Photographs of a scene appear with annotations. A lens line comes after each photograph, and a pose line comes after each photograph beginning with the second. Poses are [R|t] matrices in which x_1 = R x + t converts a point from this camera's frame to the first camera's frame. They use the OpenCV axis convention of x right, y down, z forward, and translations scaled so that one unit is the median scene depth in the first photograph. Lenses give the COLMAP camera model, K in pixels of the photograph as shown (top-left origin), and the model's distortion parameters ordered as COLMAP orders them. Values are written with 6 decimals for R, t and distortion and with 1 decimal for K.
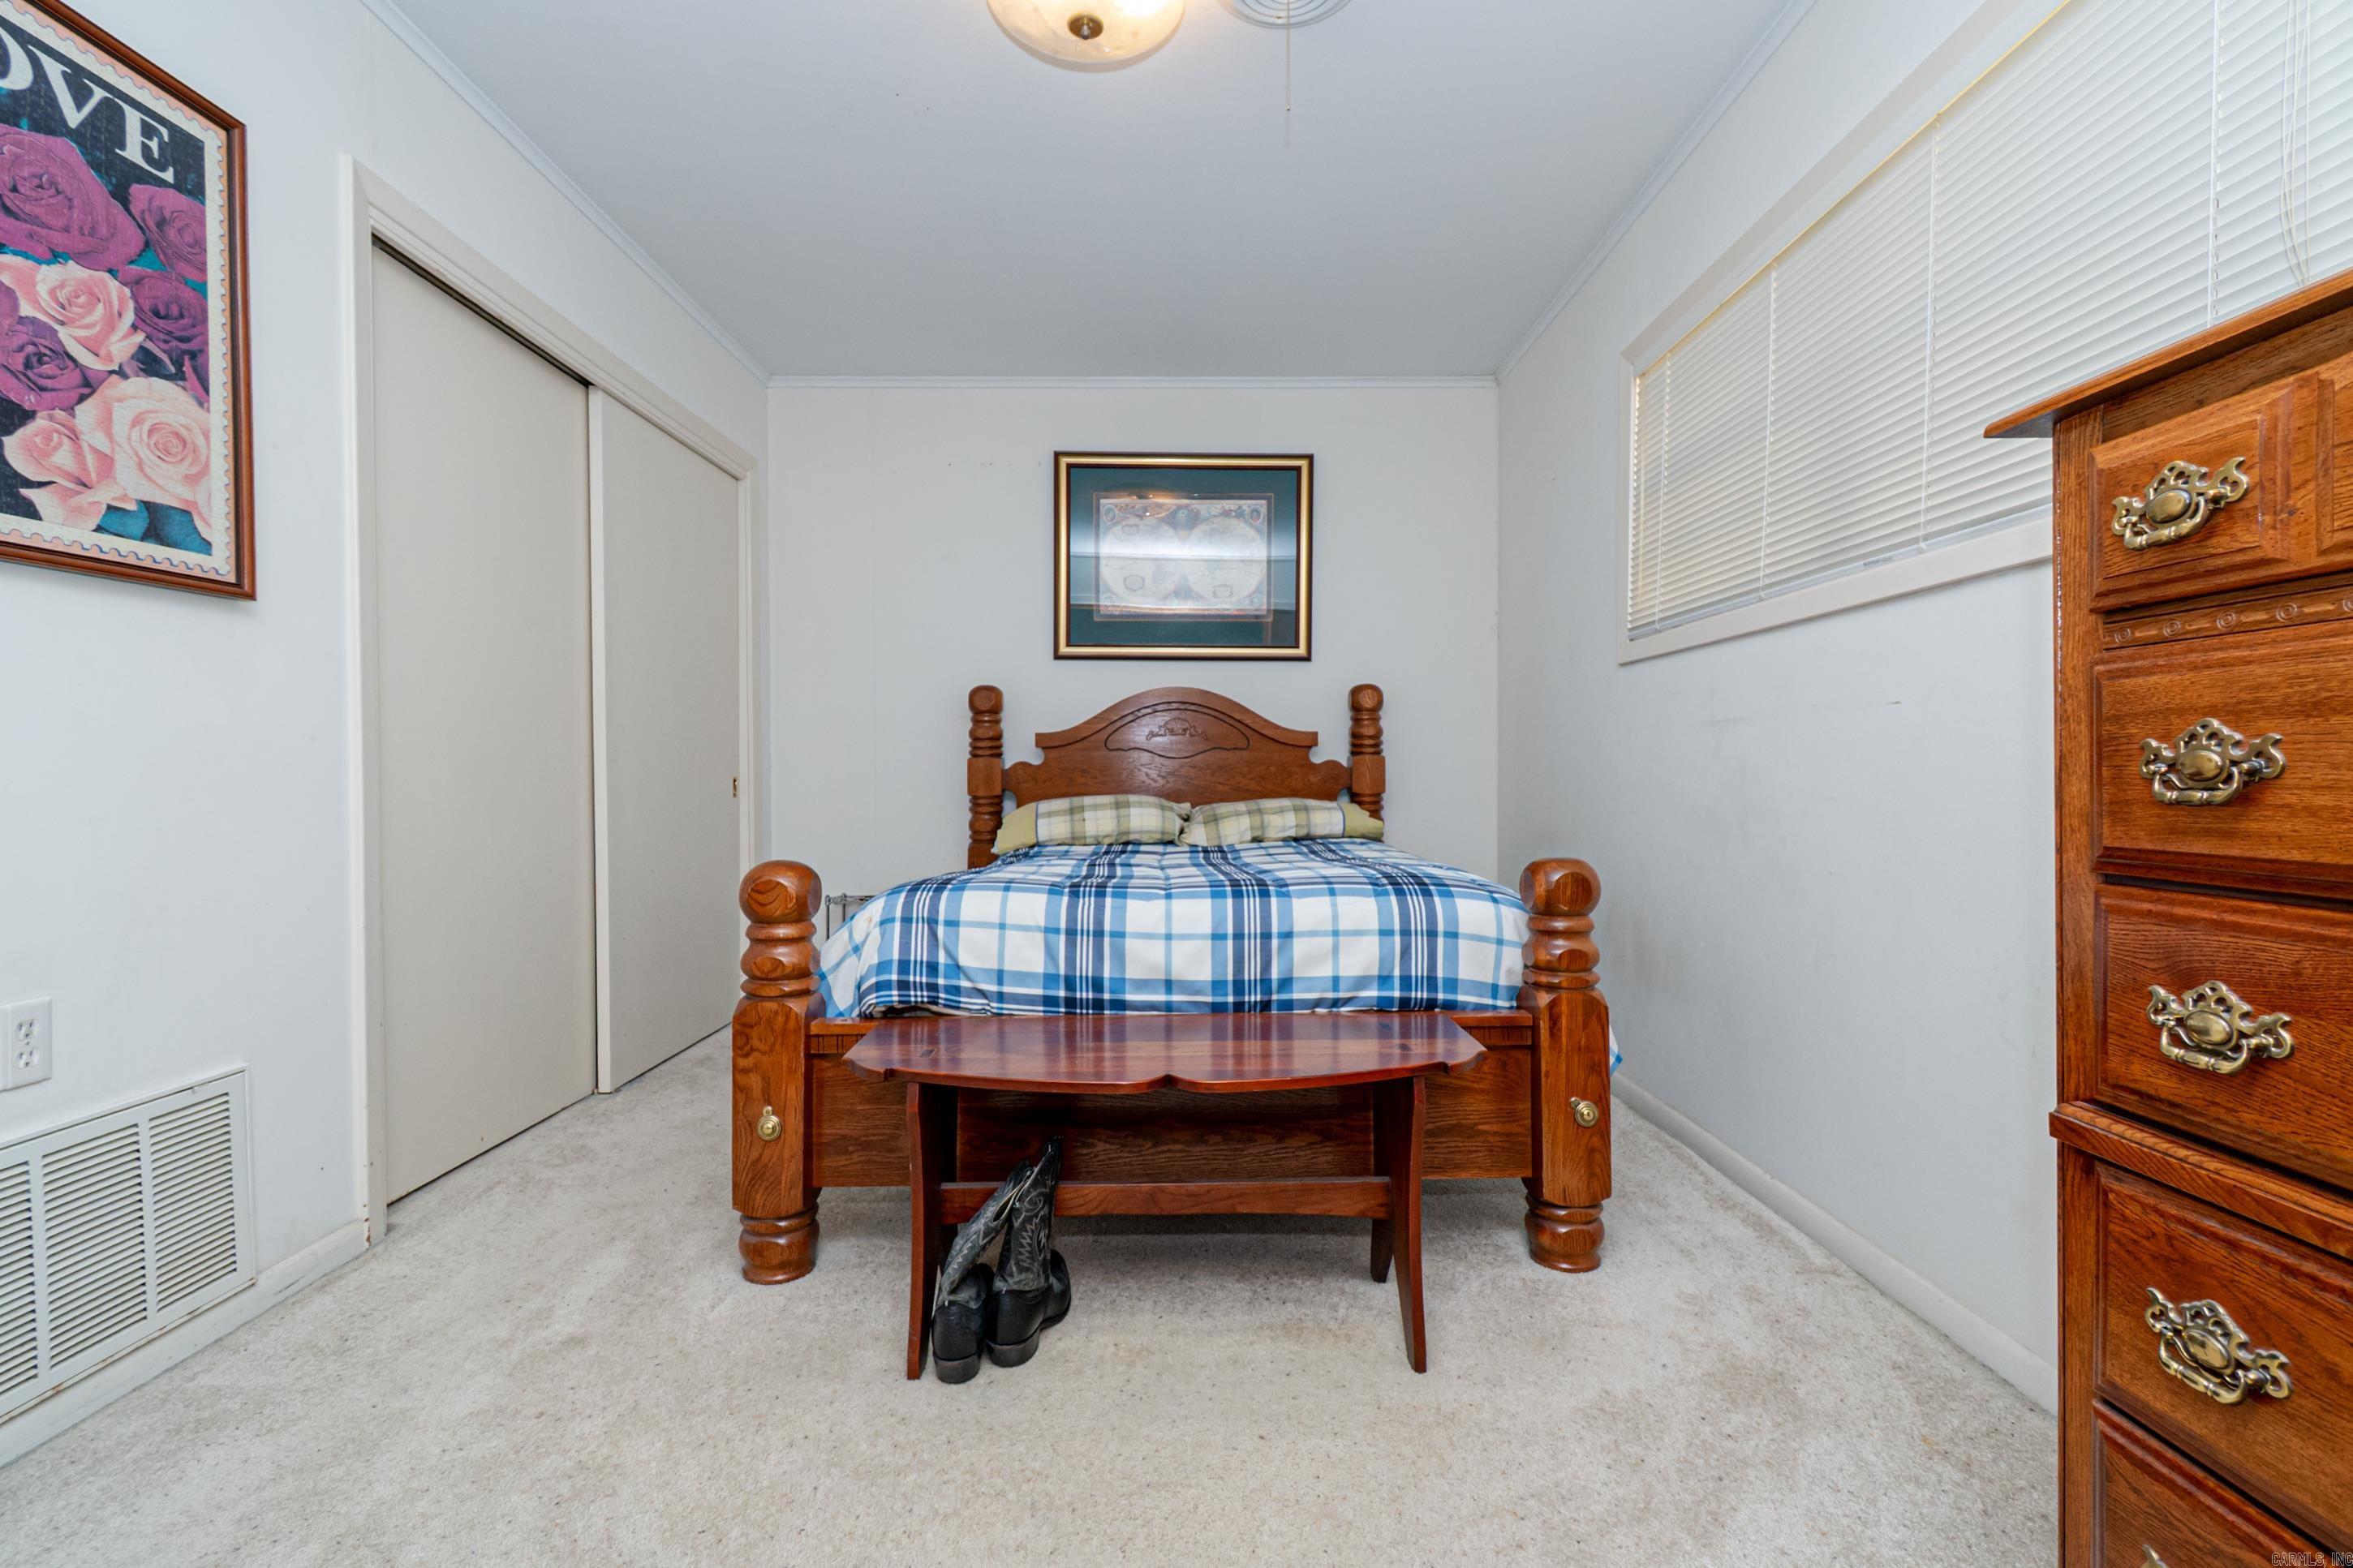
lens RADIAL K [[1061.6, 0, 1176.5], [0, 1061.6, 784.0], [0, 0, 1]] dist [0.017761, -0.000038]
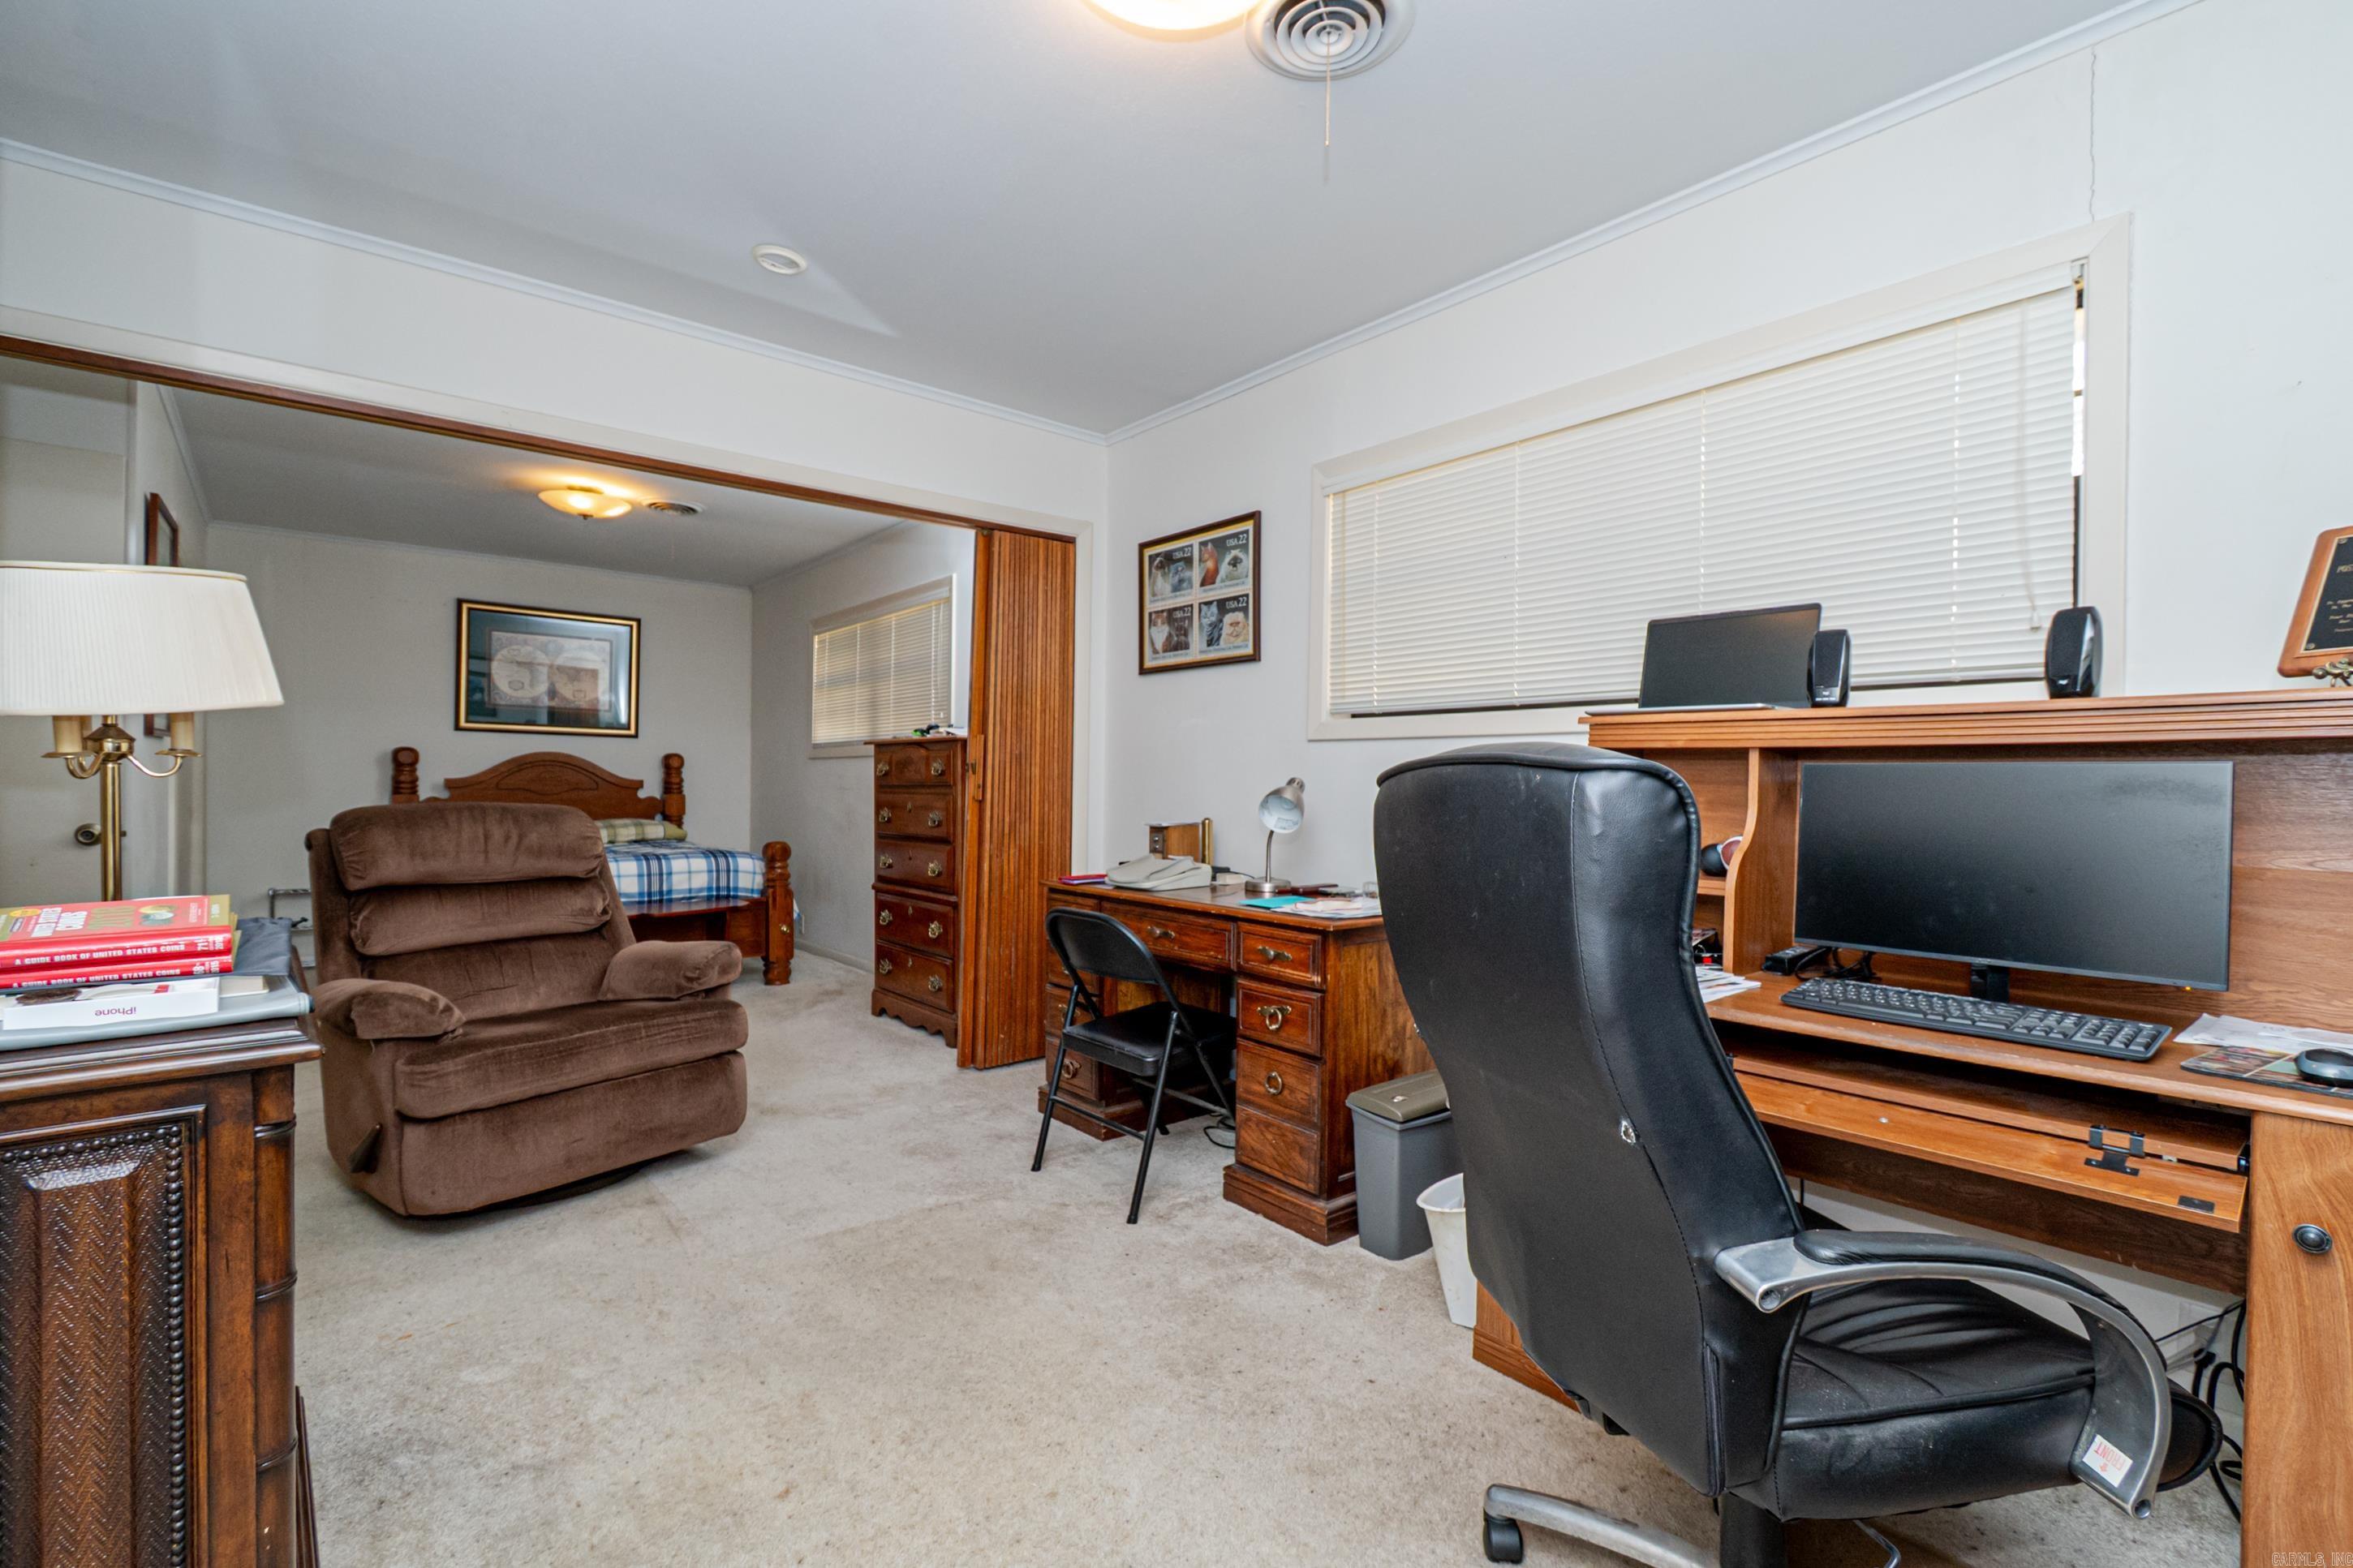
lens RADIAL K [[1061.6, 0, 1176.5], [0, 1061.6, 784.0], [0, 0, 1]] dist [0.017761, -0.000038]
pose [[0.774076, 0.008165, 0.633040, -0.507250], [-0.002093, 0.999944, -0.010338, -0.044857], [-0.633089, 0.006677, 0.774050, -1.550527]]
